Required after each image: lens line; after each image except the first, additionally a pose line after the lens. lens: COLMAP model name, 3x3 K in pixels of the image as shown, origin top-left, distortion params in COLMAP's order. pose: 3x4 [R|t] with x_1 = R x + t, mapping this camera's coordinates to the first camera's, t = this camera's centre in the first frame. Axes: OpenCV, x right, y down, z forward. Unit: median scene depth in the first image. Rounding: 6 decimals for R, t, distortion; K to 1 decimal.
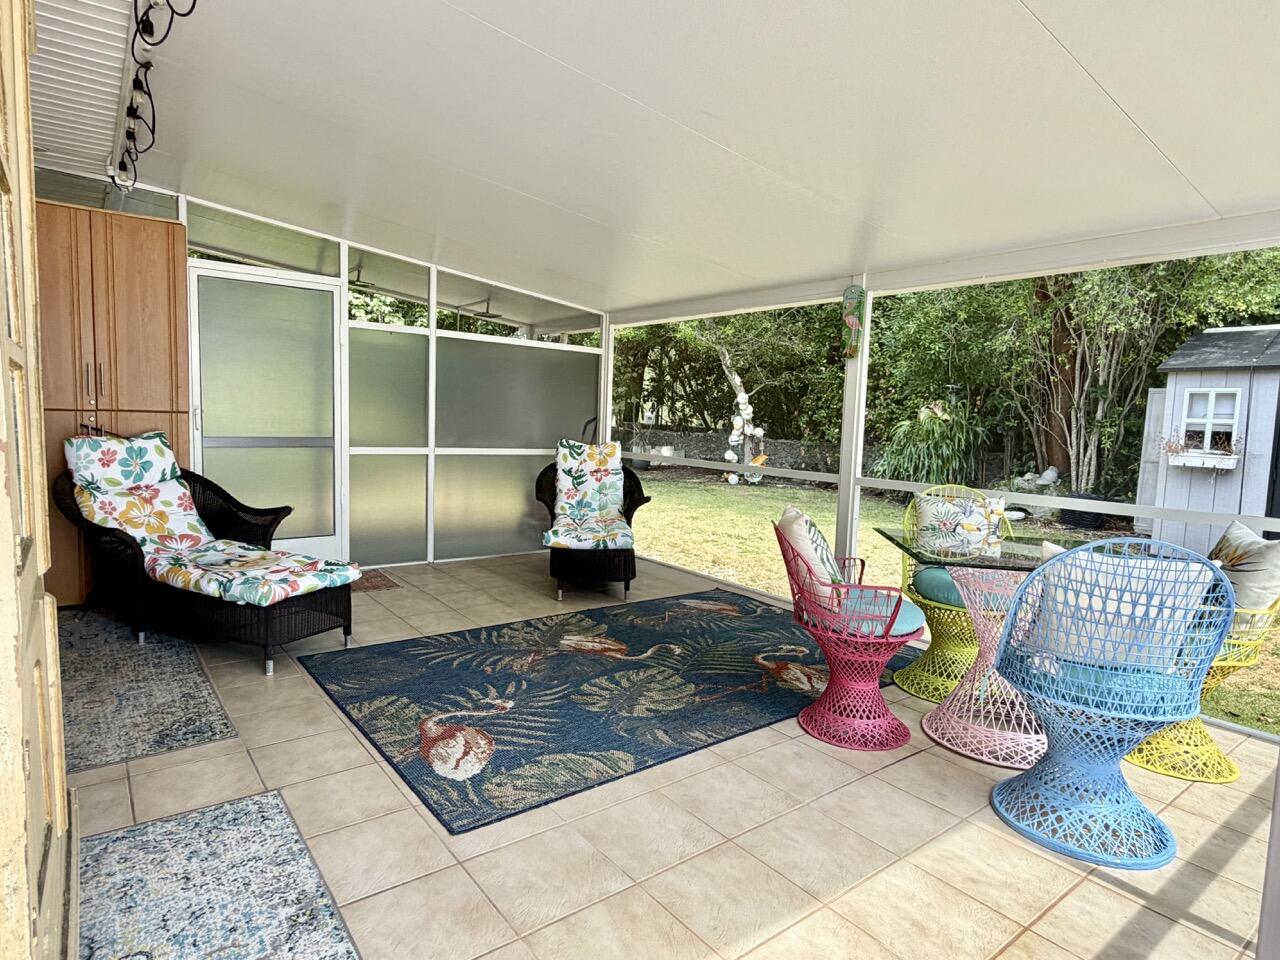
lens RADIAL K [[723.3, 0, 641.0], [0, 723.3, 483.1], [0, 0, 1]] dist [0.002086, 0.000244]
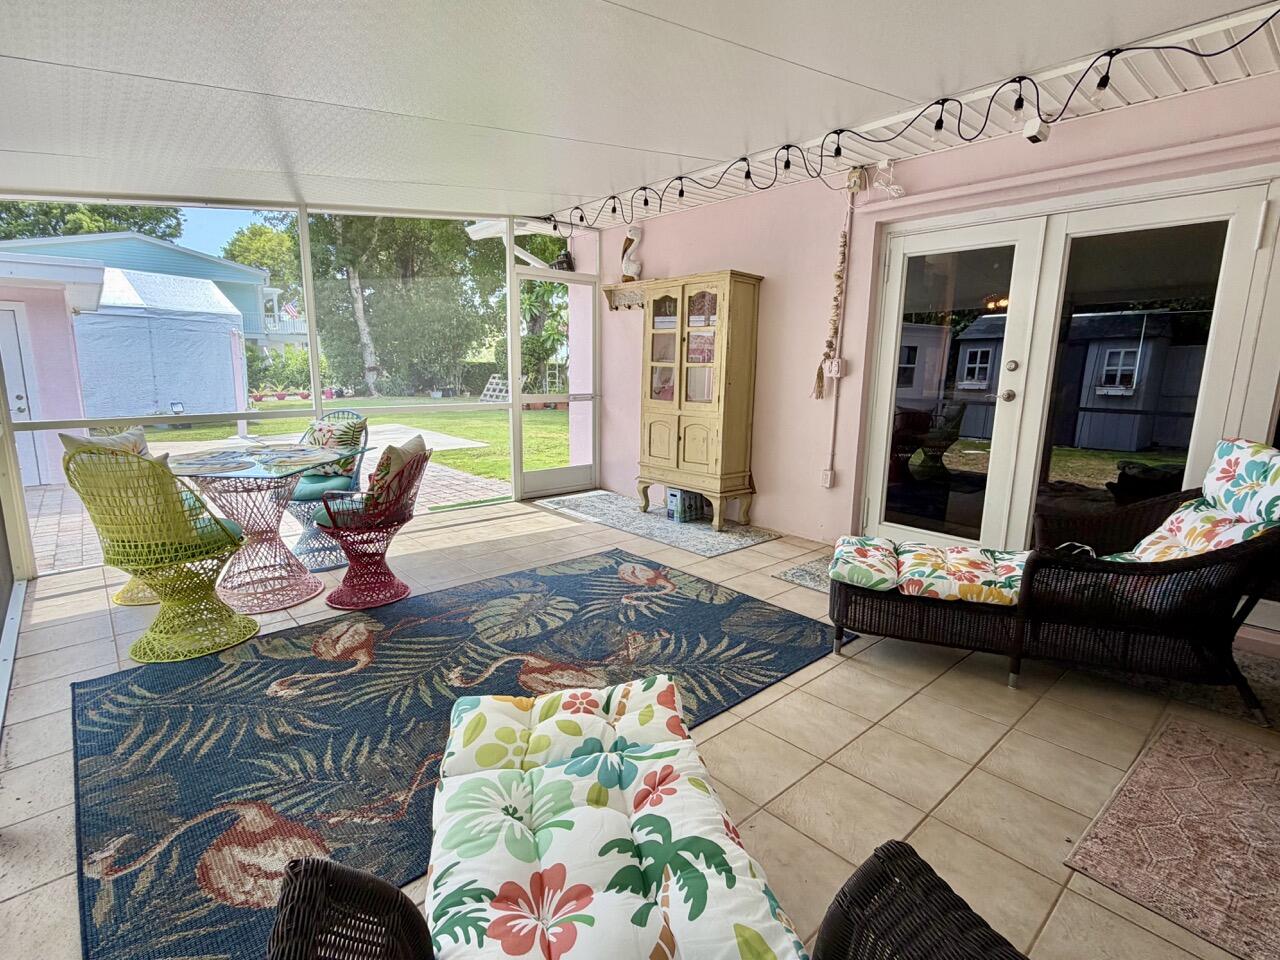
lens RADIAL K [[634.1, 0, 641.6], [0, 634.1, 481.6], [0, 0, 1]] dist [-0.001388, -0.000035]
pose [[-0.996541, -0.034992, -0.075373, -0.108386], [-0.053958, 0.962275, 0.266674, -0.193417], [0.063198, 0.269818, -0.960835, 1.883452]]
